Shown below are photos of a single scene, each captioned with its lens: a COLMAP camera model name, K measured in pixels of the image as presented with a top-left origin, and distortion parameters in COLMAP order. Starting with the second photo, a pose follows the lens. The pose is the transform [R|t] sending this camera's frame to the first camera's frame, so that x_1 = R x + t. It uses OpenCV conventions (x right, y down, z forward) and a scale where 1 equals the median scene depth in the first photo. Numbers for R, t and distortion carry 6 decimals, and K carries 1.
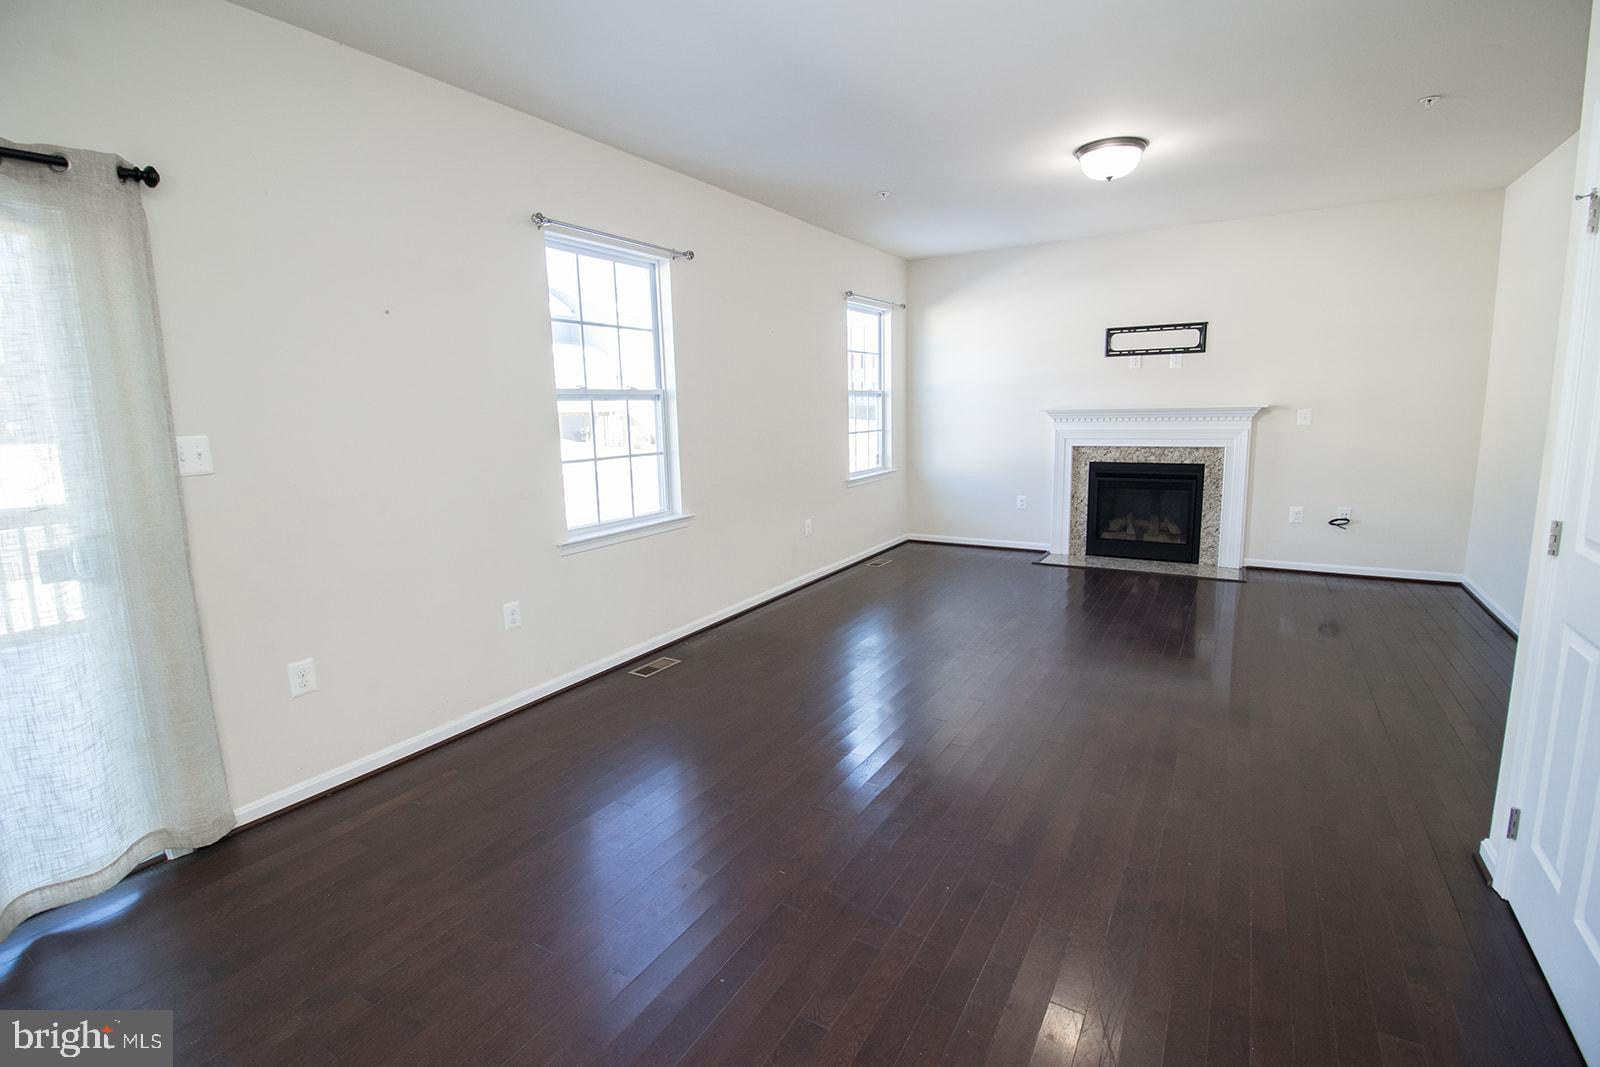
lens RADIAL K [[742.3, 0, 797.3], [0, 742.3, 527.7], [0, 0, 1]] dist [-0.003632, -0.000648]
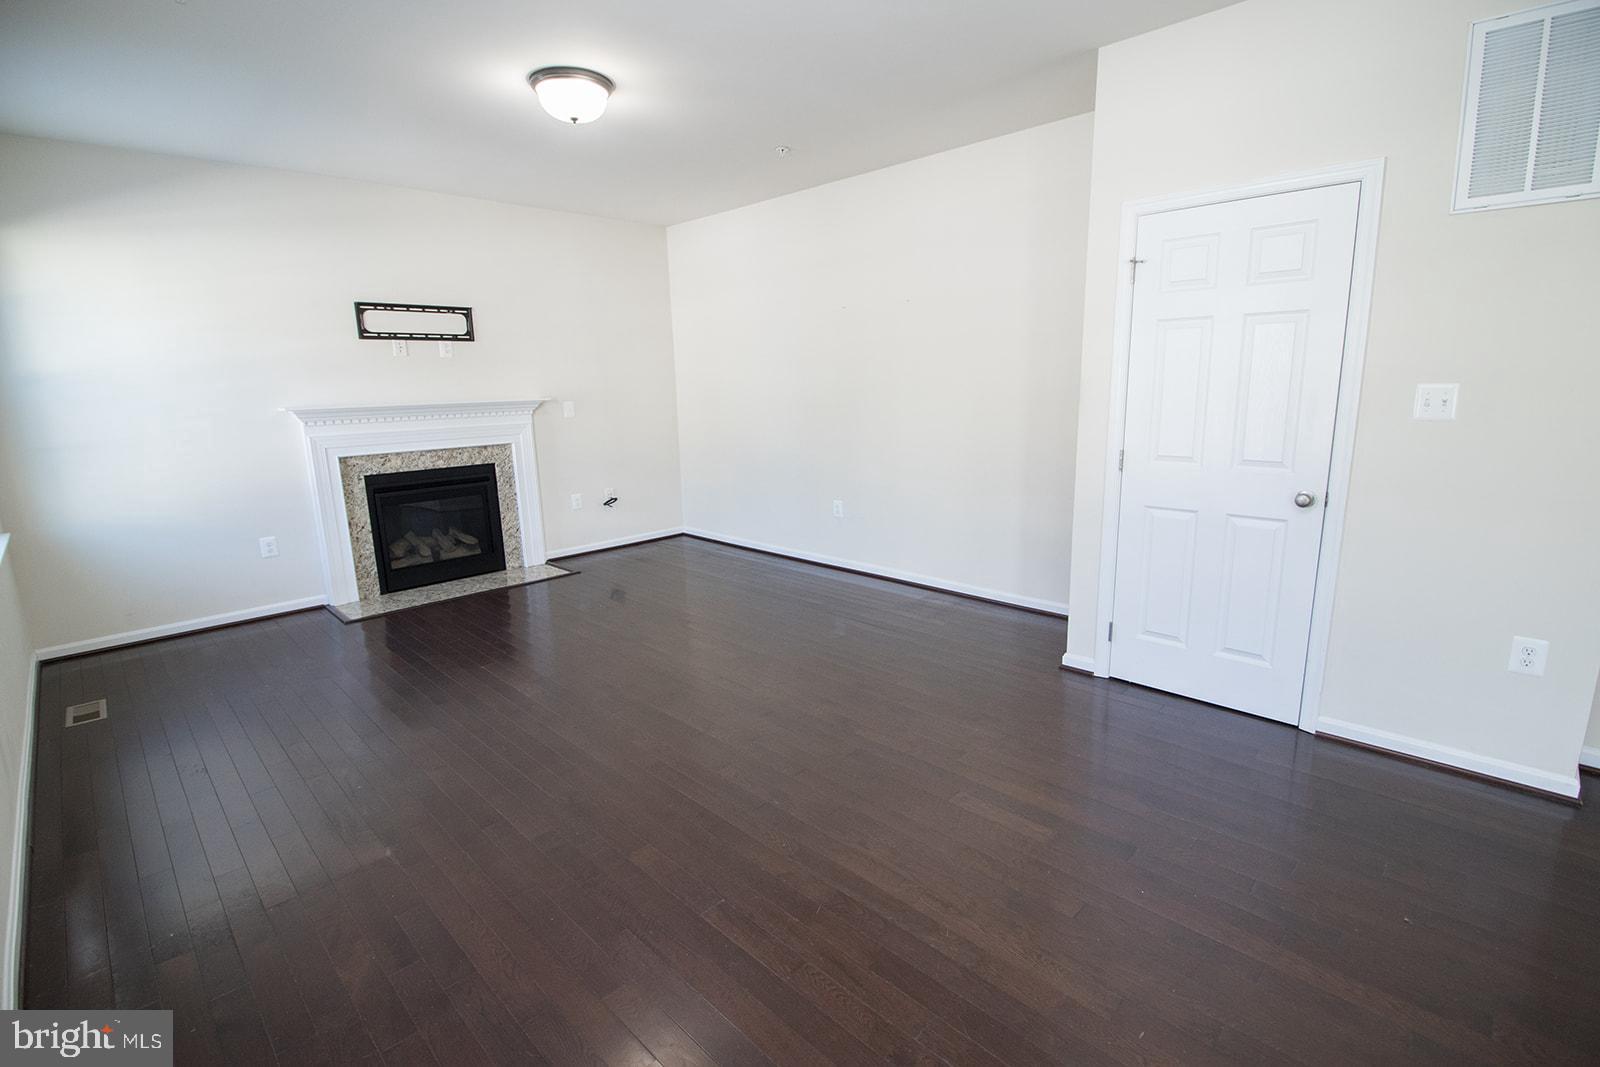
lens RADIAL K [[742.3, 0, 799.0], [0, 742.3, 535.3], [0, 0, 1]] dist [-0.003632, -0.000648]
pose [[0.238138, -0.183188, 0.953799, -0.255188], [0.178313, 0.973605, 0.142472, -0.060898], [-0.954722, 0.136147, 0.264517, 0.395004]]
